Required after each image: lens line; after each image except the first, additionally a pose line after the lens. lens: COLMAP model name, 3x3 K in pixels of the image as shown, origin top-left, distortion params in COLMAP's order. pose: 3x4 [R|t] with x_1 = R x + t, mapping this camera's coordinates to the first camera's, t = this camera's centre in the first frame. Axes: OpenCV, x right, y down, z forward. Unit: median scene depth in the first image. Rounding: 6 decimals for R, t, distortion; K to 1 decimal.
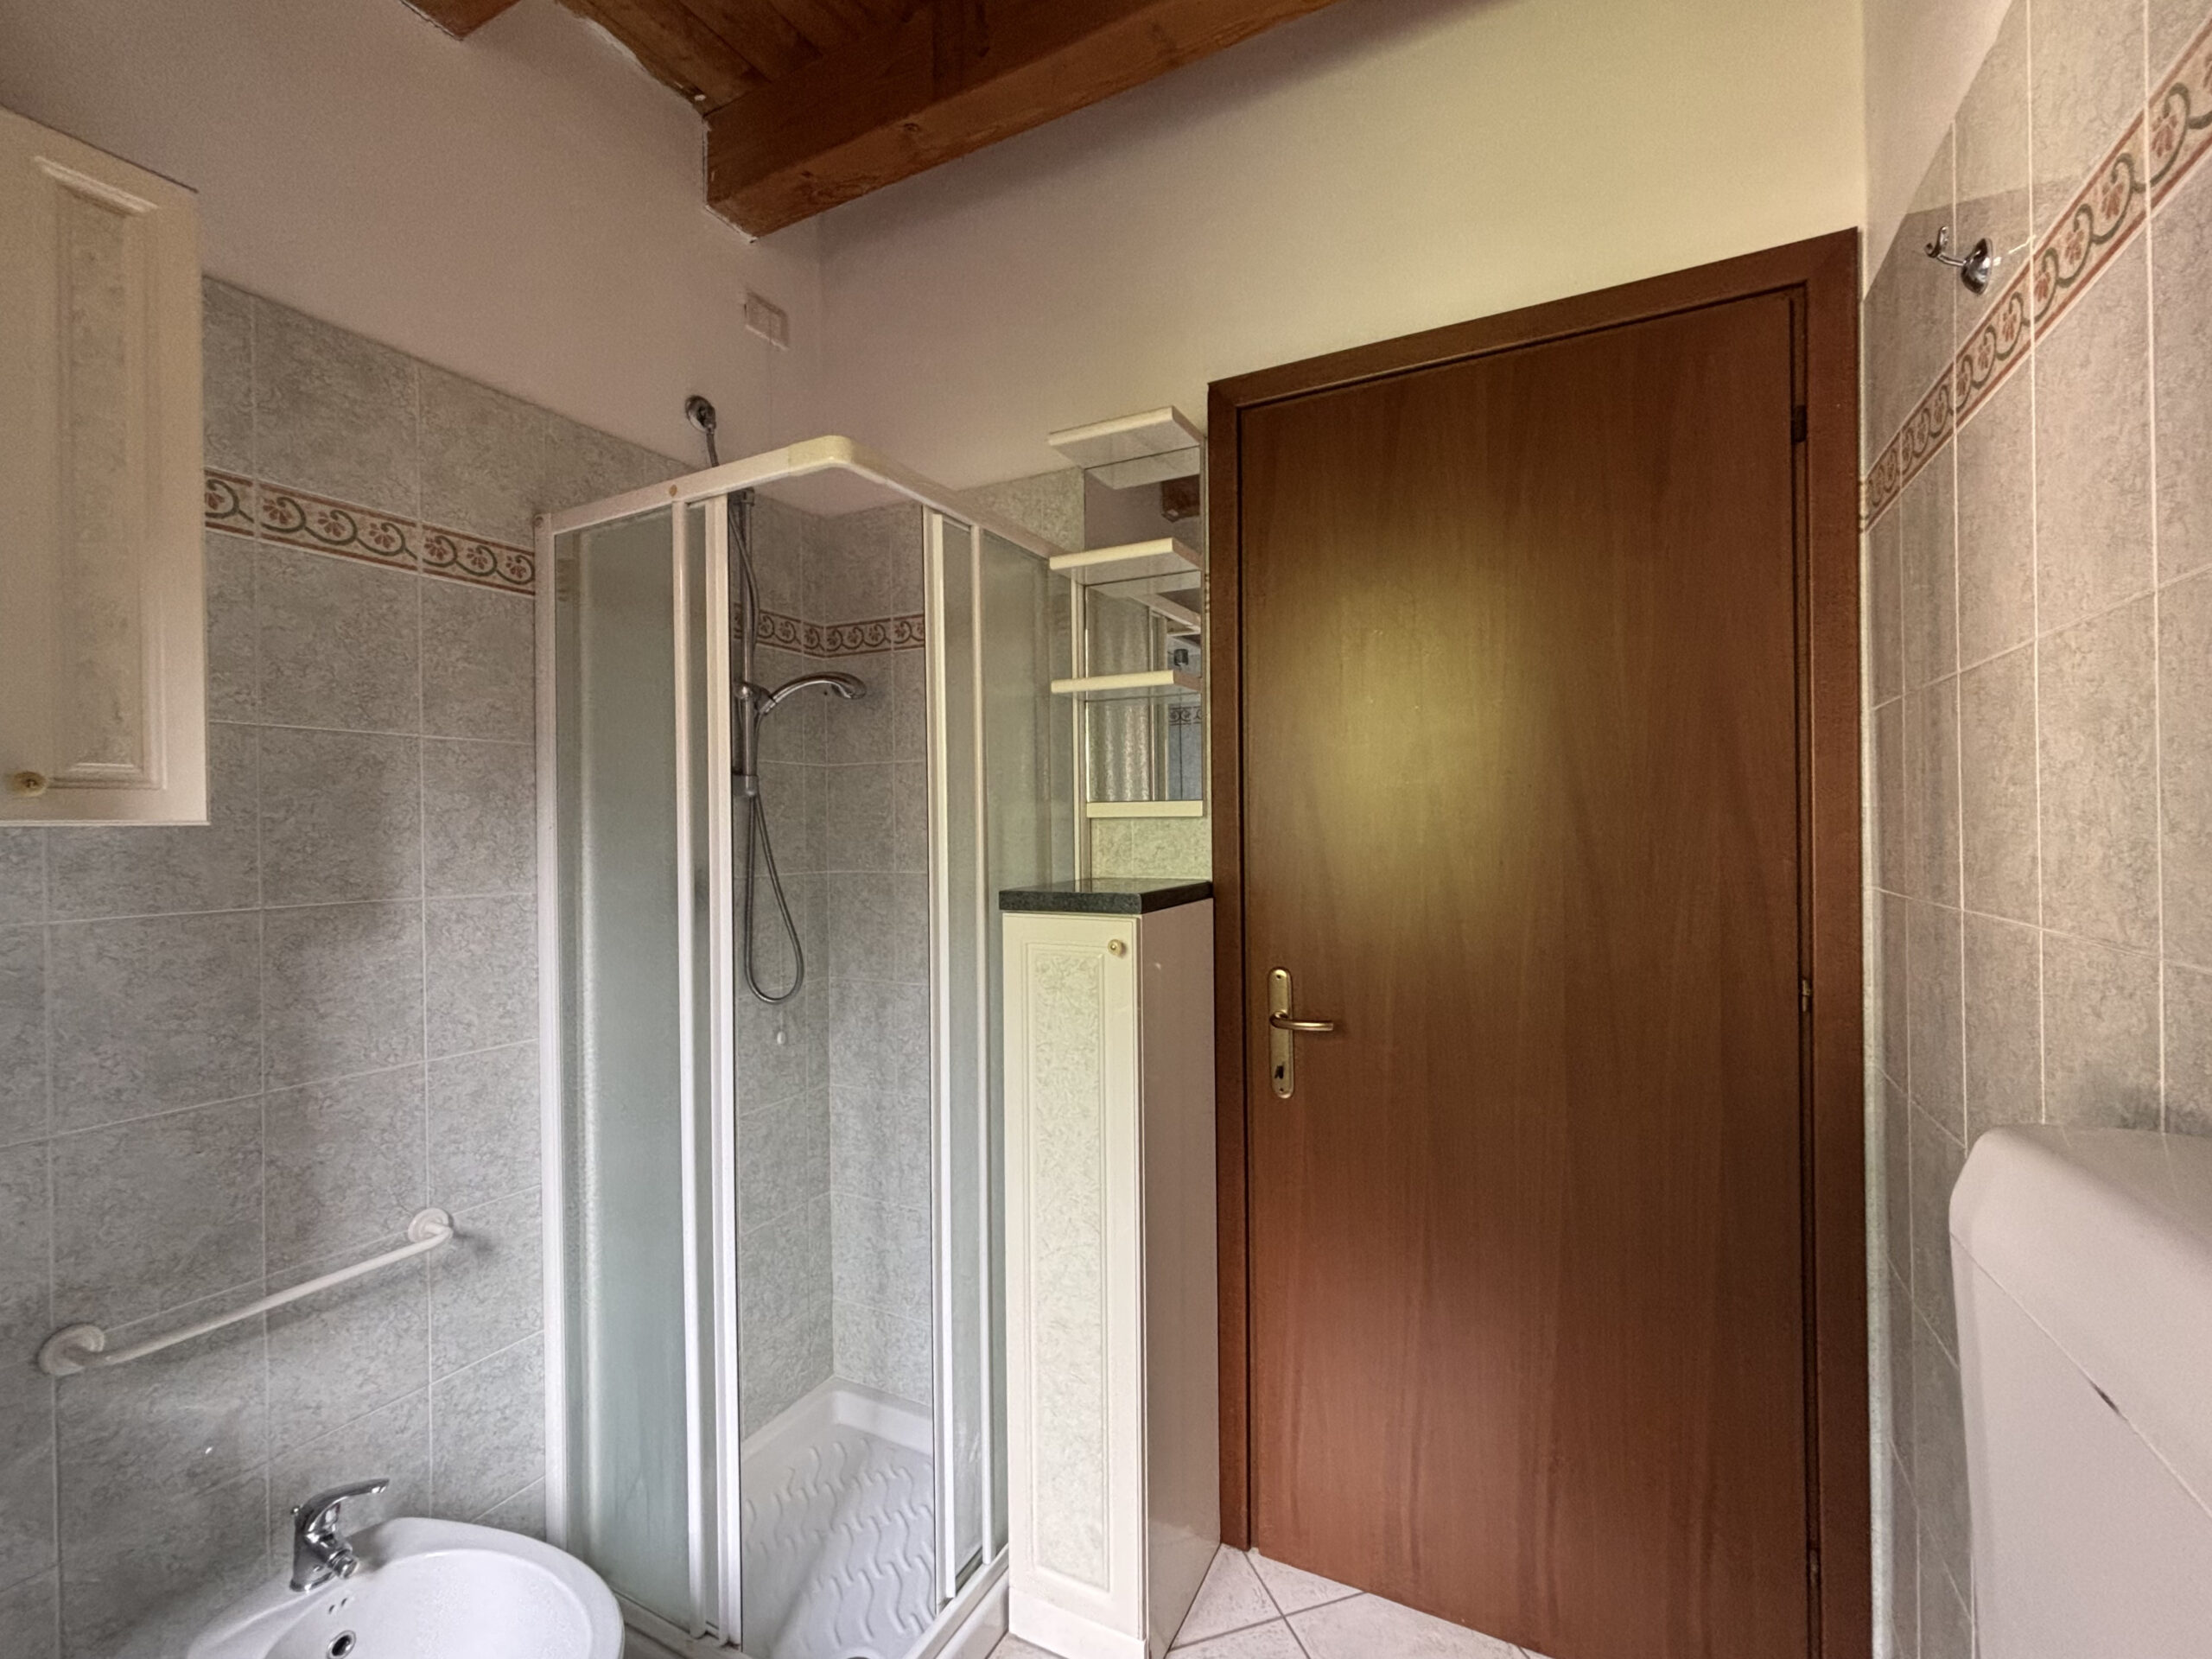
lens RADIAL K [[948.6, 0, 1118.3], [0, 948.6, 823.1], [0, 0, 1]] dist [0.004048, 0.000074]
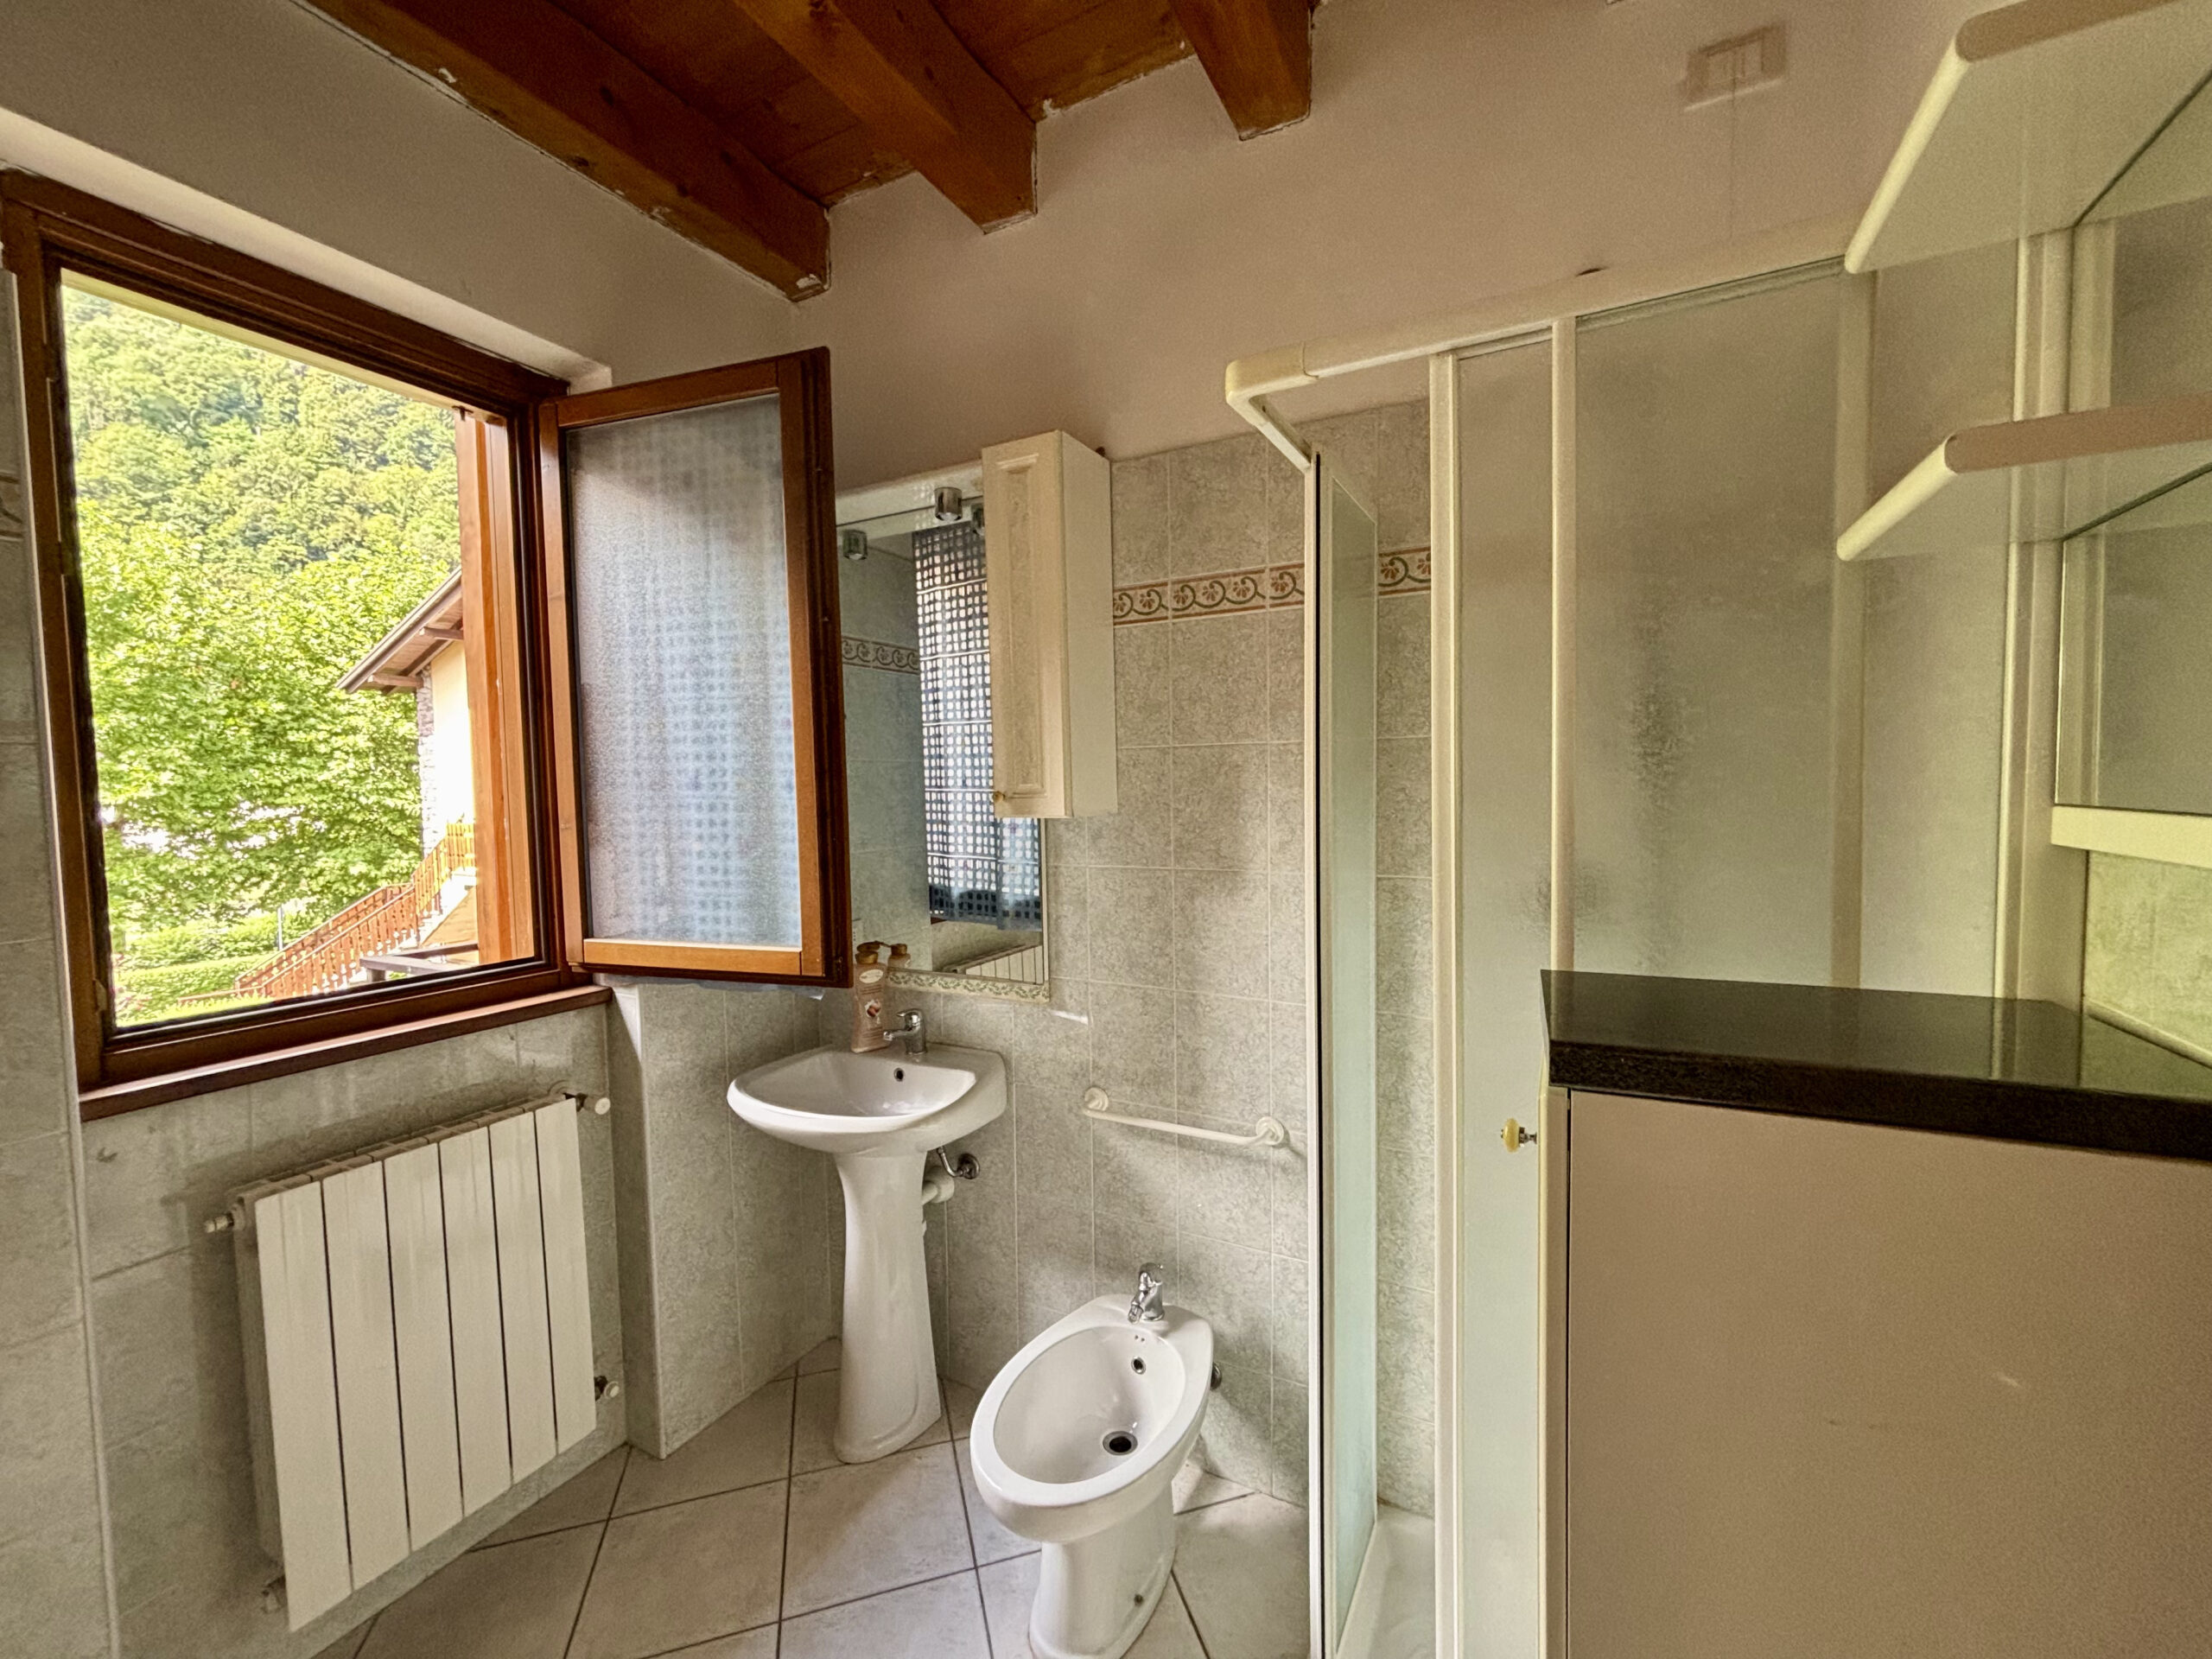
lens RADIAL K [[896.2, 0, 1121.1], [0, 896.2, 831.7], [0, 0, 1]] dist [0.008943, 0.000477]
pose [[0.001877, 0.062922, -0.998017, 0.483358], [0.020042, 0.997816, 0.062947, -0.056015], [0.999797, -0.020121, 0.000612, 0.869236]]
